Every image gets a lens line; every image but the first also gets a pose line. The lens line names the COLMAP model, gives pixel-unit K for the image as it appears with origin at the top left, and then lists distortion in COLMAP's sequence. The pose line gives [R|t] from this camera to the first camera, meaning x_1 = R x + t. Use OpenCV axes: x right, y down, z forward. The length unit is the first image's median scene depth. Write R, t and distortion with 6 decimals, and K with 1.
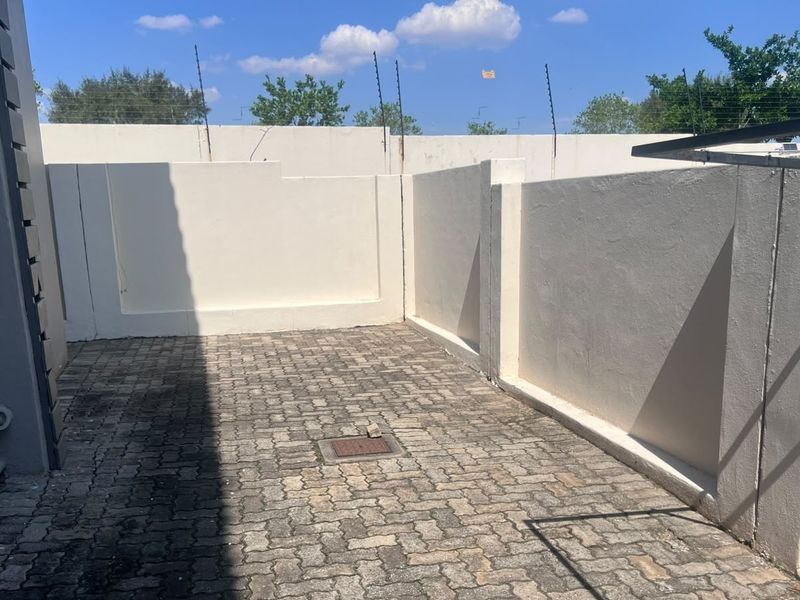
lens RADIAL K [[546.7, 0, 379.4], [0, 546.7, 302.0], [0, 0, 1]] dist [-0.086886, -0.002366]
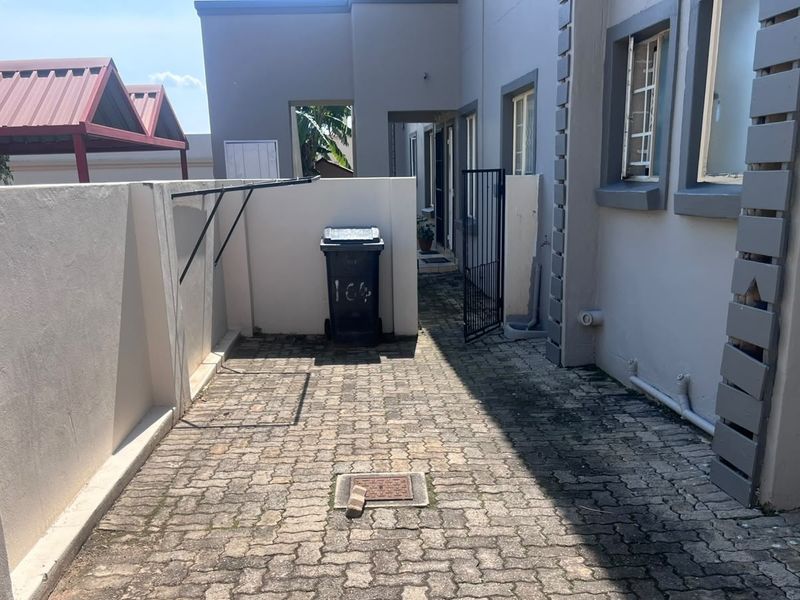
lens RADIAL K [[546.7, 0, 379.4], [0, 546.7, 302.0], [0, 0, 1]] dist [-0.086886, -0.002366]
pose [[-0.967301, -0.007439, 0.253522, -0.266066], [0.086320, 0.930244, 0.356644, -0.339725], [-0.238491, 0.366866, -0.899184, 1.783222]]
